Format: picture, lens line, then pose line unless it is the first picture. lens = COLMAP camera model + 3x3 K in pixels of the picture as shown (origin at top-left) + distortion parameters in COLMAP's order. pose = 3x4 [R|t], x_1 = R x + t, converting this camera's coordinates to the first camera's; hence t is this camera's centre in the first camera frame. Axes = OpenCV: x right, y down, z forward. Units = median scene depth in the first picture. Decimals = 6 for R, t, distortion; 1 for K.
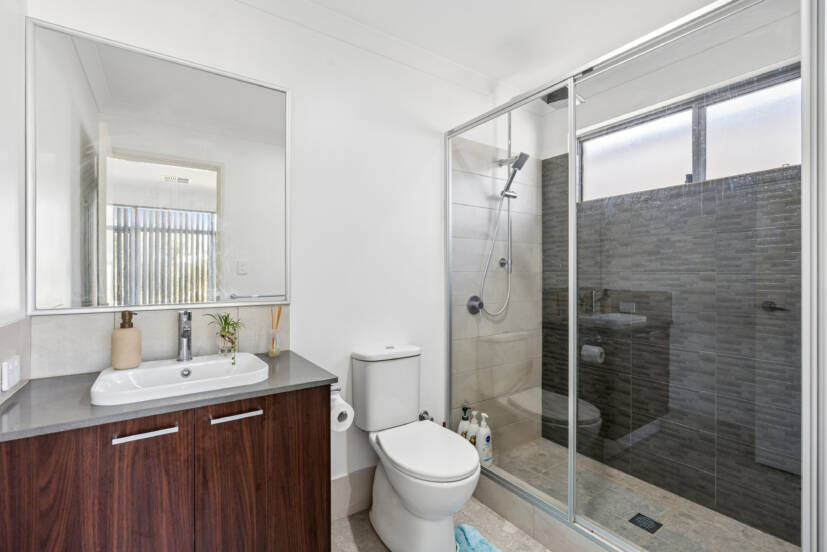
lens RADIAL K [[373.5, 0, 415.9], [0, 373.5, 275.4], [0, 0, 1]] dist [-0.008867, 0.003176]
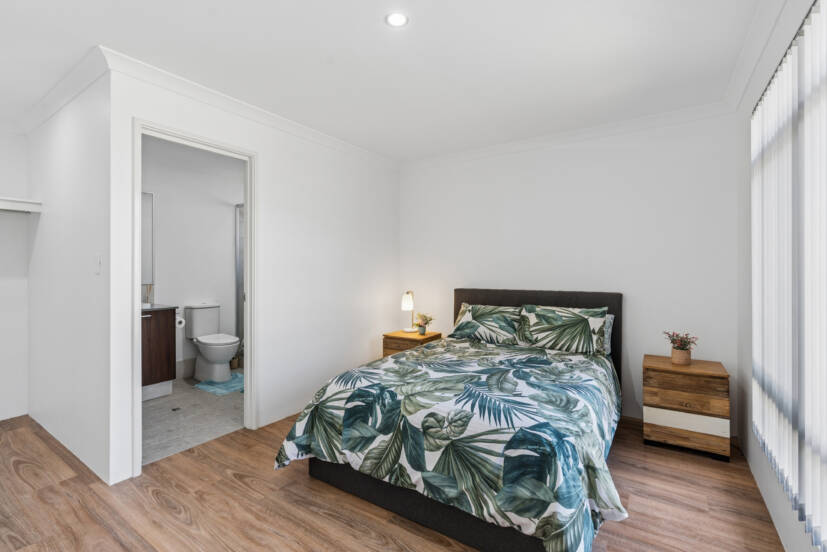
lens RADIAL K [[373.5, 0, 409.8], [0, 373.5, 272.2], [0, 0, 1]] dist [-0.008867, 0.003176]
pose [[0.936517, -0.000086, 0.350621, 0.345674], [-0.002006, 0.999982, 0.005603, -0.013717], [-0.350615, -0.005950, 0.936501, -1.760603]]
